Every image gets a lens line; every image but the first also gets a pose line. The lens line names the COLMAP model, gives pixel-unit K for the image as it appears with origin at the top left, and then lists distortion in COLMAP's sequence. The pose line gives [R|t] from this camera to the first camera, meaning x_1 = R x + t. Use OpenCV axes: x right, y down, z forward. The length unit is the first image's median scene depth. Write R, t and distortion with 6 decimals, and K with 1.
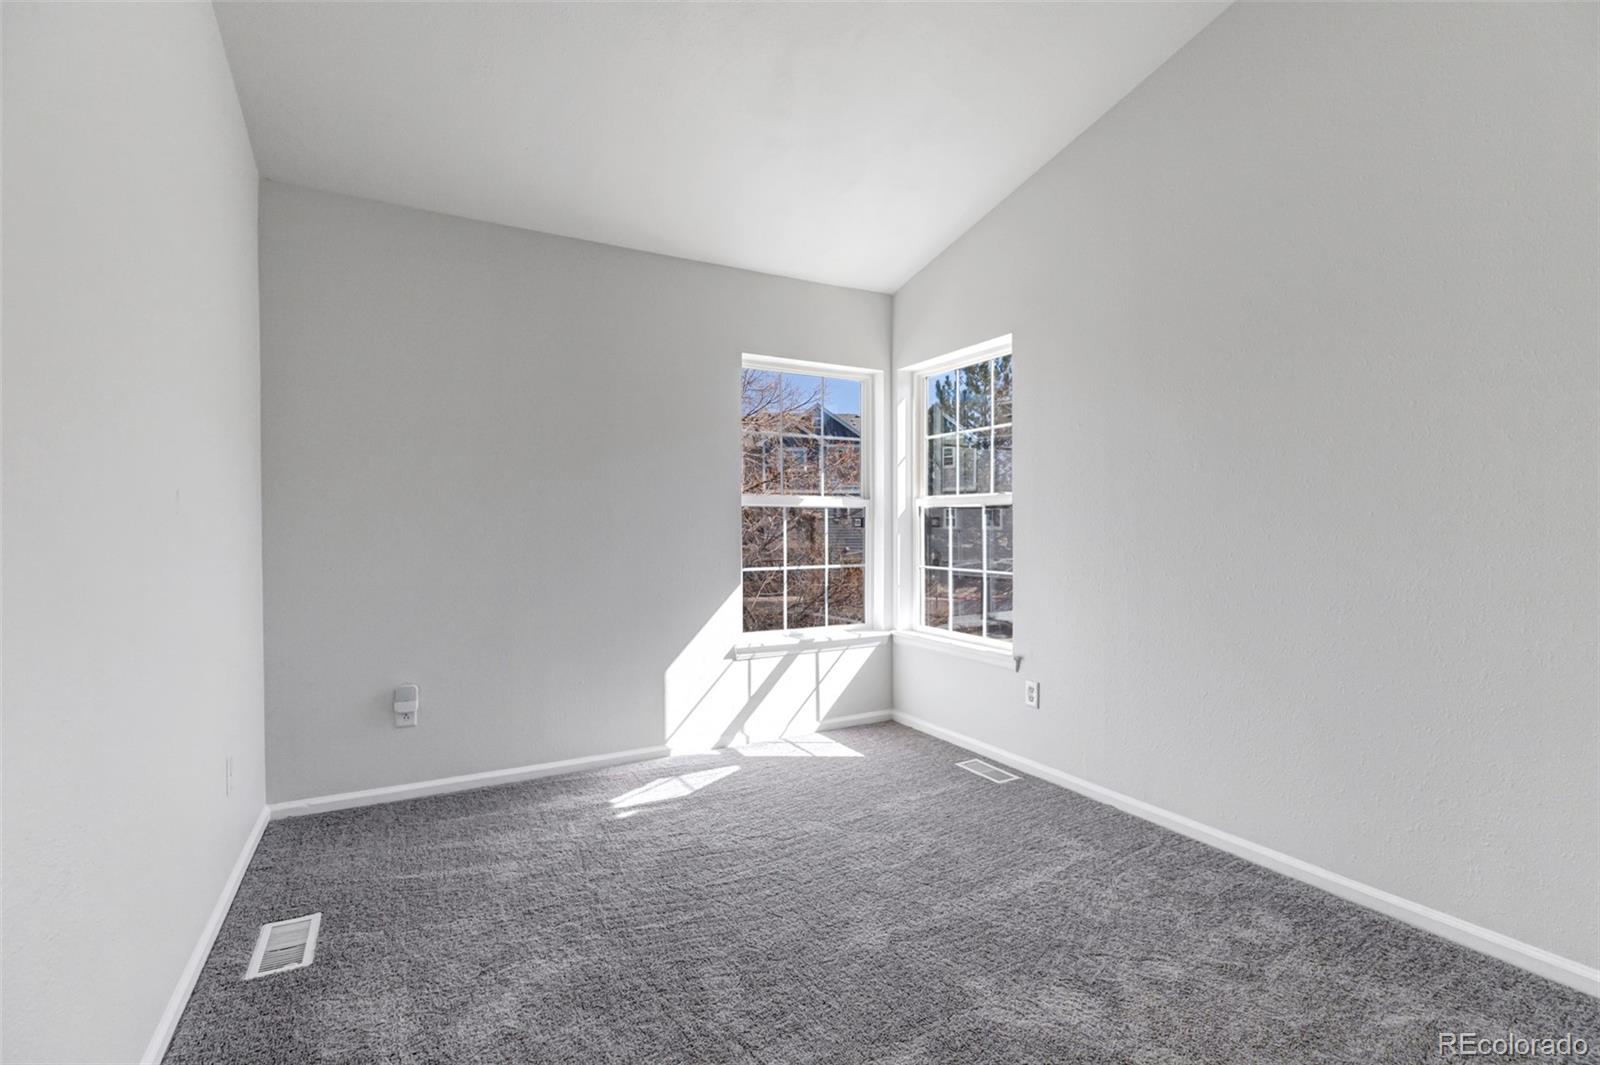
lens RADIAL K [[733.6, 0, 792.7], [0, 733.6, 536.2], [0, 0, 1]] dist [0.006102, -0.000794]
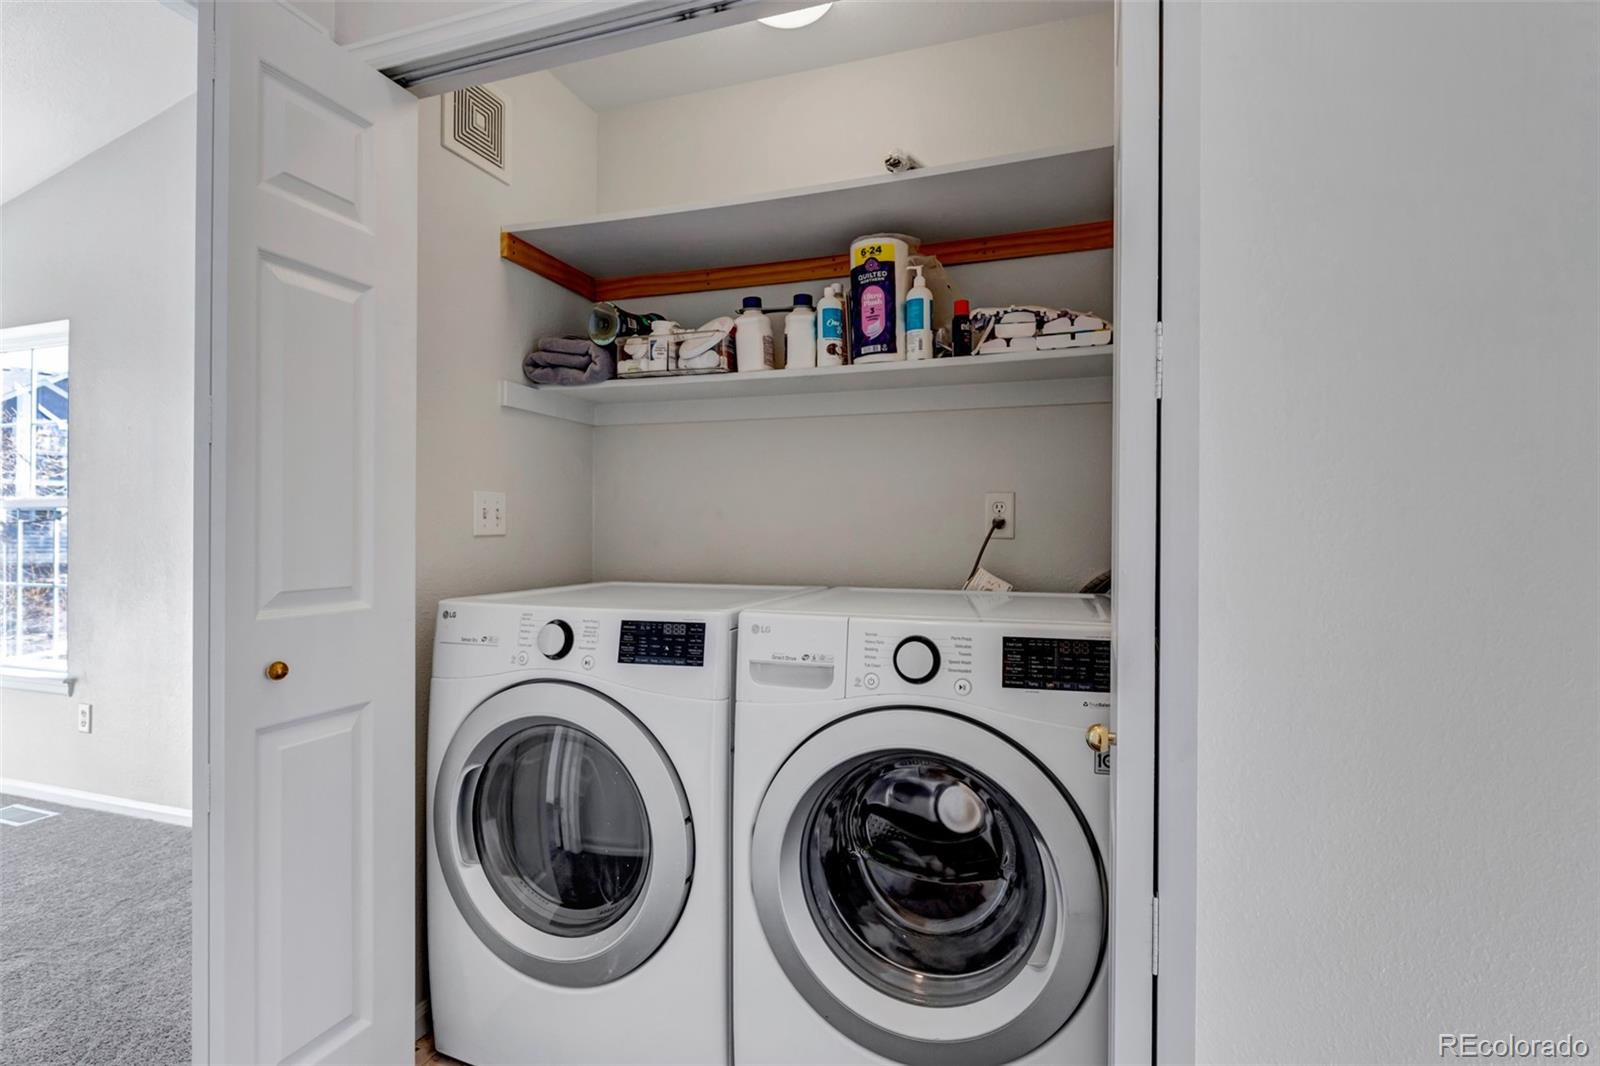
lens RADIAL K [[790.1, 0, 806.8], [0, 790.1, 529.2], [0, 0, 1]] dist [0.013595, 0.000344]
pose [[0.736415, 0.010120, 0.676454, 0.296129], [-0.003702, 0.999933, -0.010930, -0.012116], [-0.676520, 0.005545, 0.736404, -0.325537]]
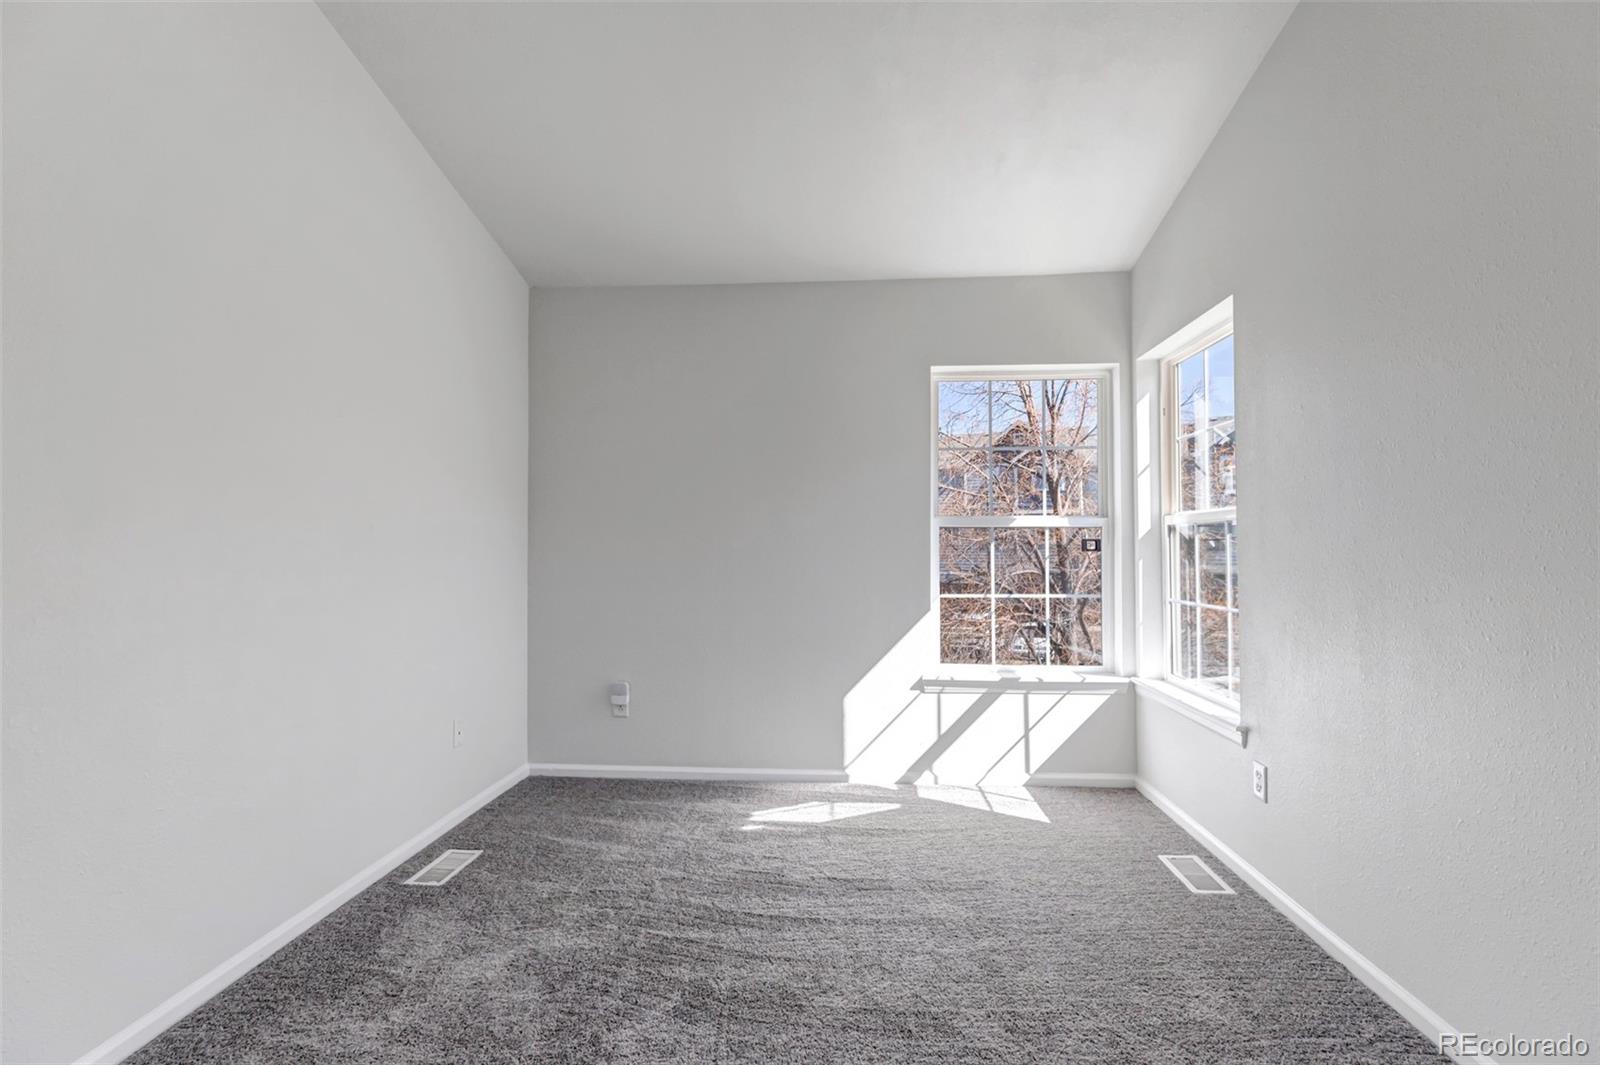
lens RADIAL K [[733.6, 0, 796.1], [0, 733.6, 537.9], [0, 0, 1]] dist [0.006102, -0.000794]
pose [[0.840663, -0.007418, -0.541508, 0.318924], [-0.008697, 0.999592, -0.027194, -0.001454], [0.541489, 0.027570, 0.840256, 0.127163]]
